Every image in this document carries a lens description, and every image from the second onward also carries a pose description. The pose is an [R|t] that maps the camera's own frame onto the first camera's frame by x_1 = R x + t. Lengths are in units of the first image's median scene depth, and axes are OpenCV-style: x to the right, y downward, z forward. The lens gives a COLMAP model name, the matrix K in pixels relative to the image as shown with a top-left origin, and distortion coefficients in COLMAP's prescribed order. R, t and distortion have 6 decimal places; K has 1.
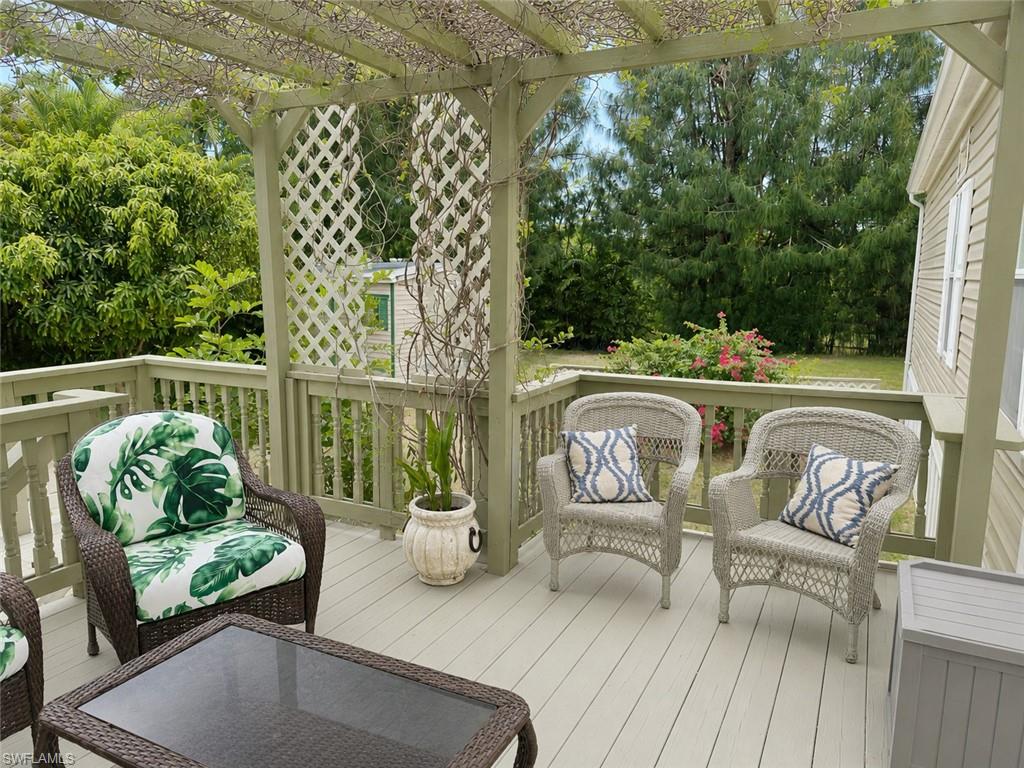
lens RADIAL K [[699.4, 0, 512.0], [0, 699.4, 384.0], [0, 0, 1]] dist [0.058587, -0.054306]
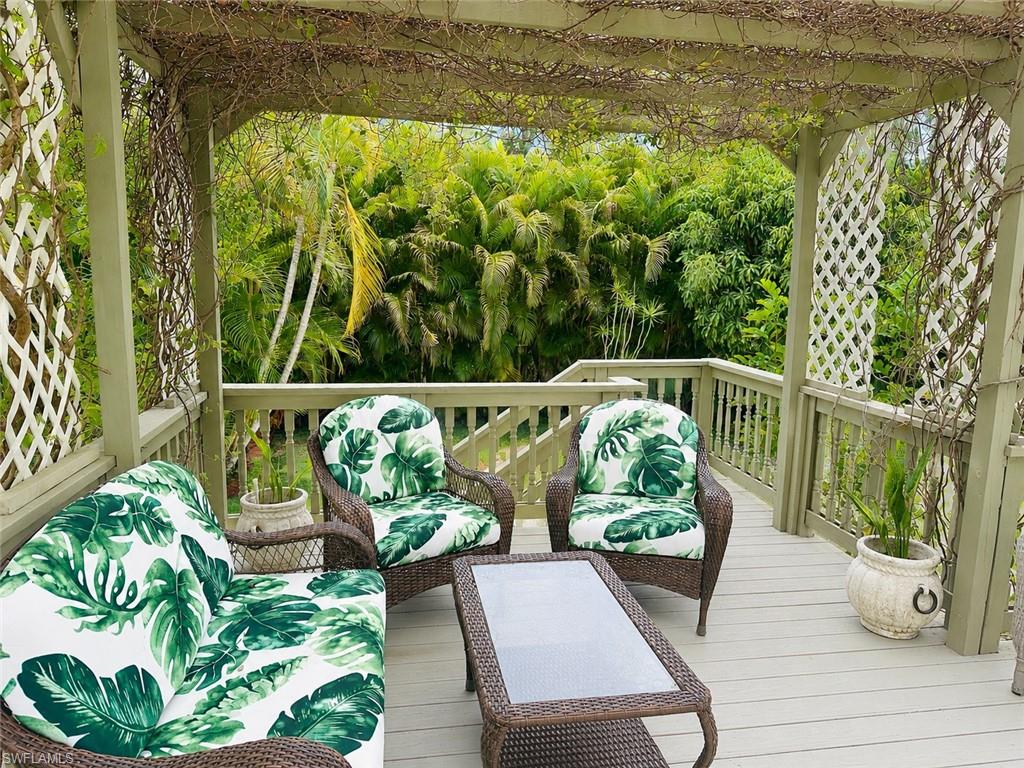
lens RADIAL K [[699.4, 0, 512.0], [0, 699.4, 384.0], [0, 0, 1]] dist [0.058587, -0.054306]
pose [[0.607876, 0.125753, -0.784011, 0.348816], [-0.137127, 0.989170, 0.052340, -0.024471], [0.782102, 0.075692, 0.618537, 0.028020]]
